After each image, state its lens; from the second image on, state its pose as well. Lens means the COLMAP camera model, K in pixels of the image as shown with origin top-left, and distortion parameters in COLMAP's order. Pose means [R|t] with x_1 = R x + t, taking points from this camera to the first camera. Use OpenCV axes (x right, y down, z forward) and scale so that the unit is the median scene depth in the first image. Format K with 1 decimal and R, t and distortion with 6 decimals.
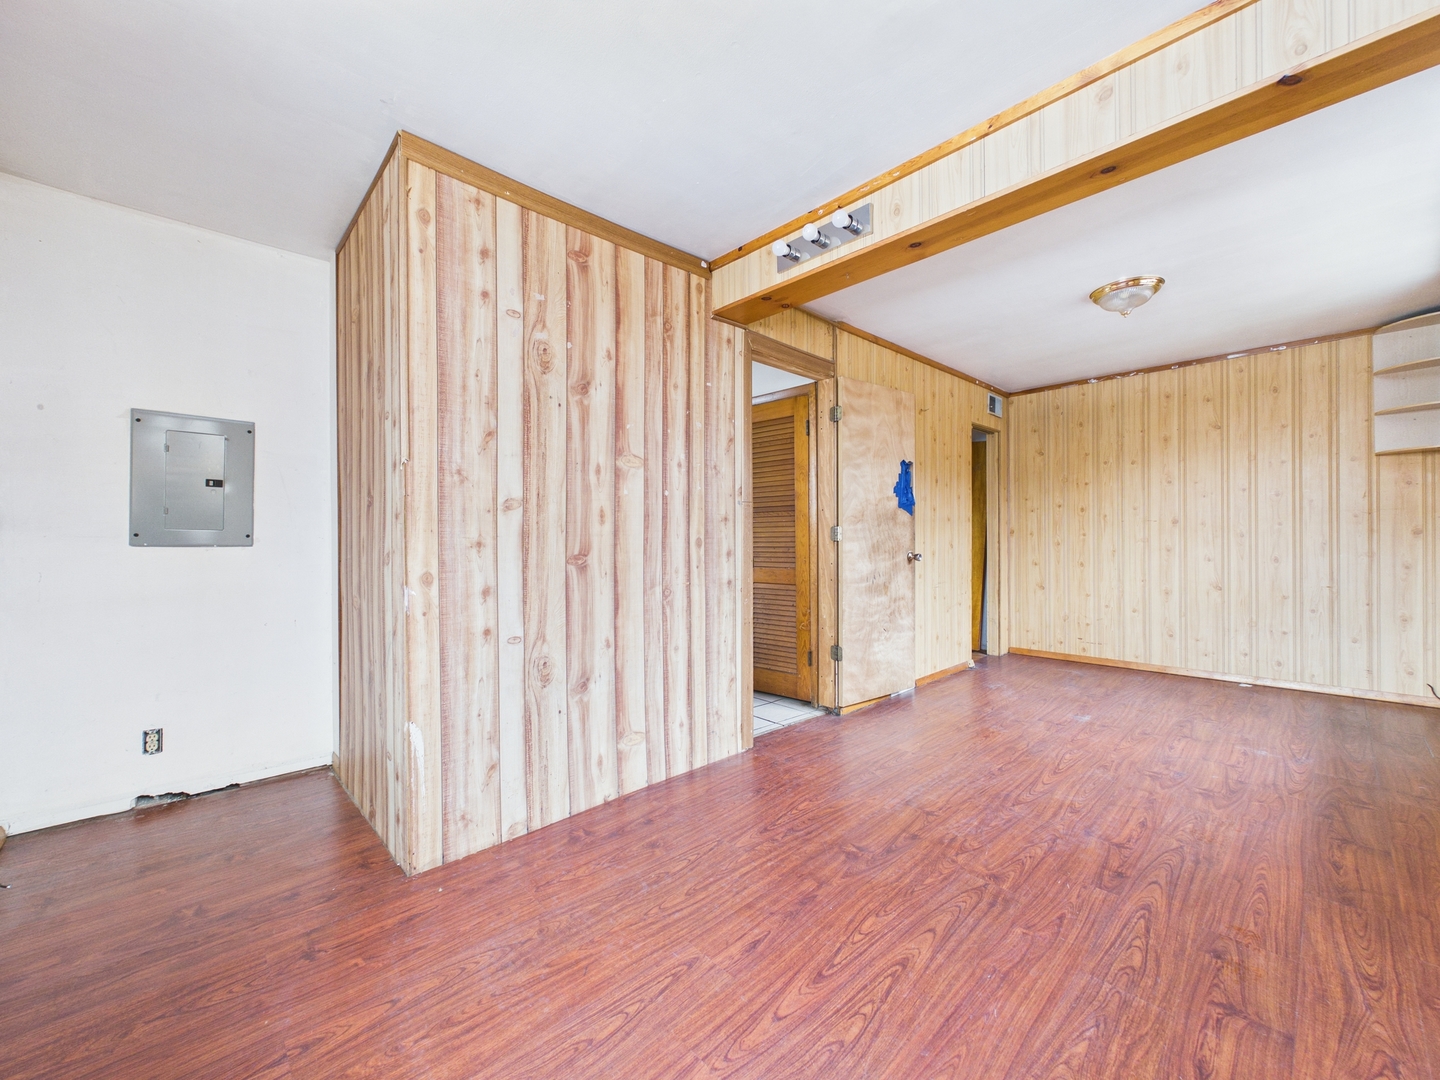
lens RADIAL K [[580.4, 0, 719.8], [0, 580.4, 536.4], [0, 0, 1]] dist [0.003548, 0.000147]
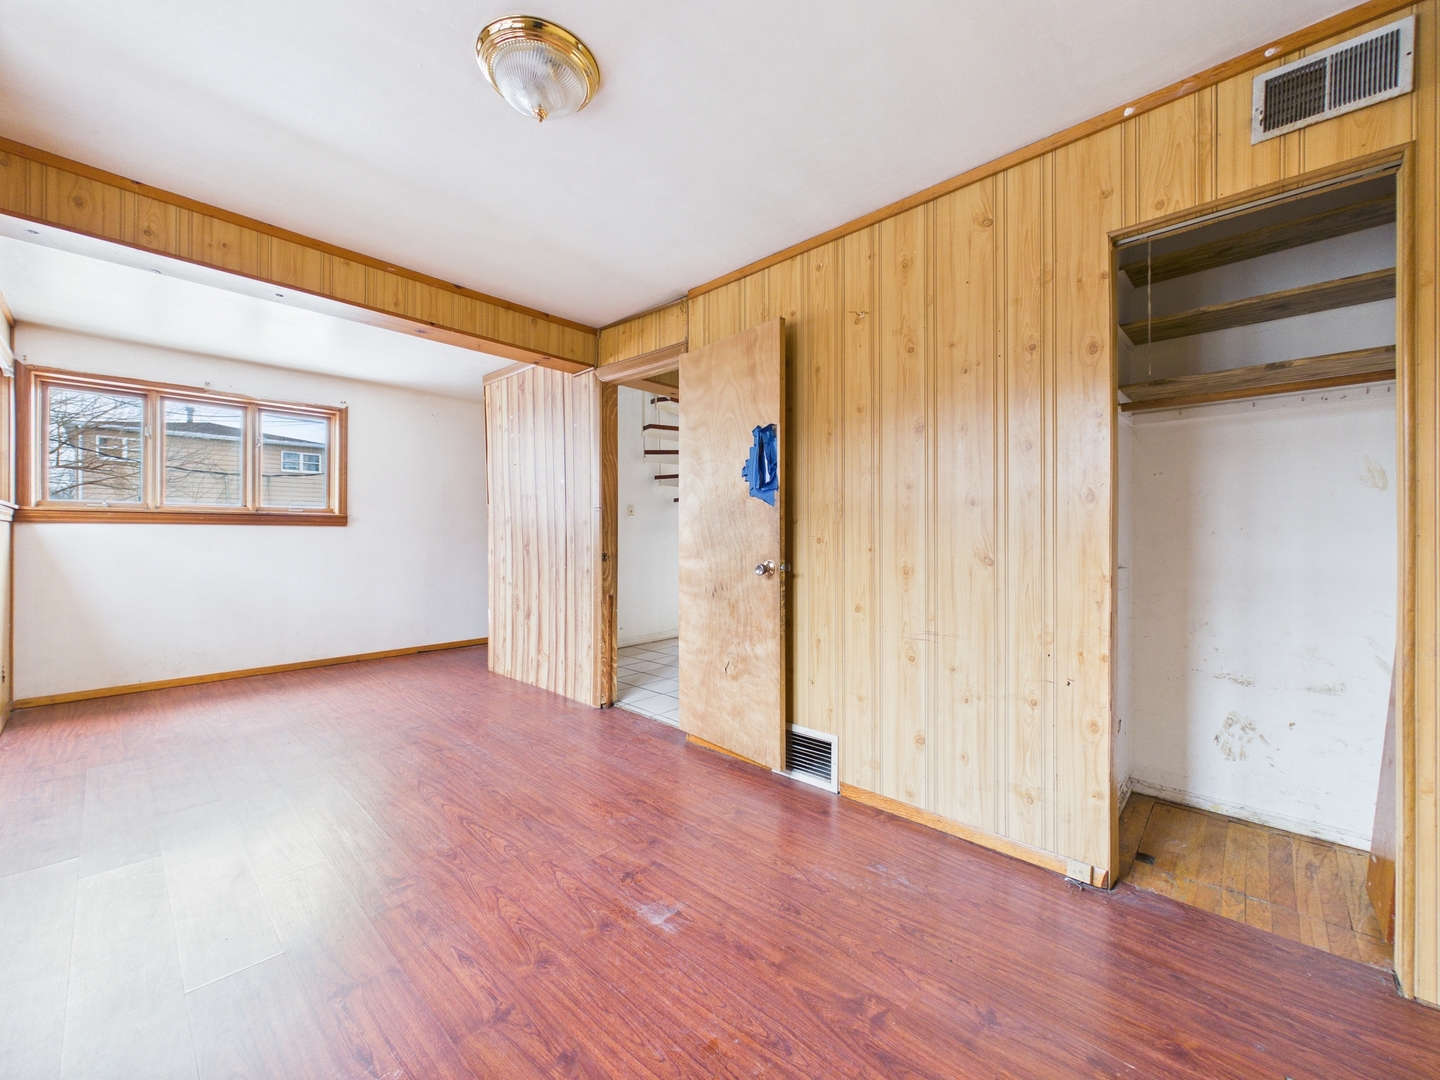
lens RADIAL K [[580.4, 0, 719.8], [0, 580.4, 536.4], [0, 0, 1]] dist [0.003548, 0.000147]
pose [[0.049107, 0.005770, -0.998777, 1.415179], [-0.002533, 0.999981, 0.005652, -0.006918], [0.998790, 0.002252, 0.049121, 1.312099]]
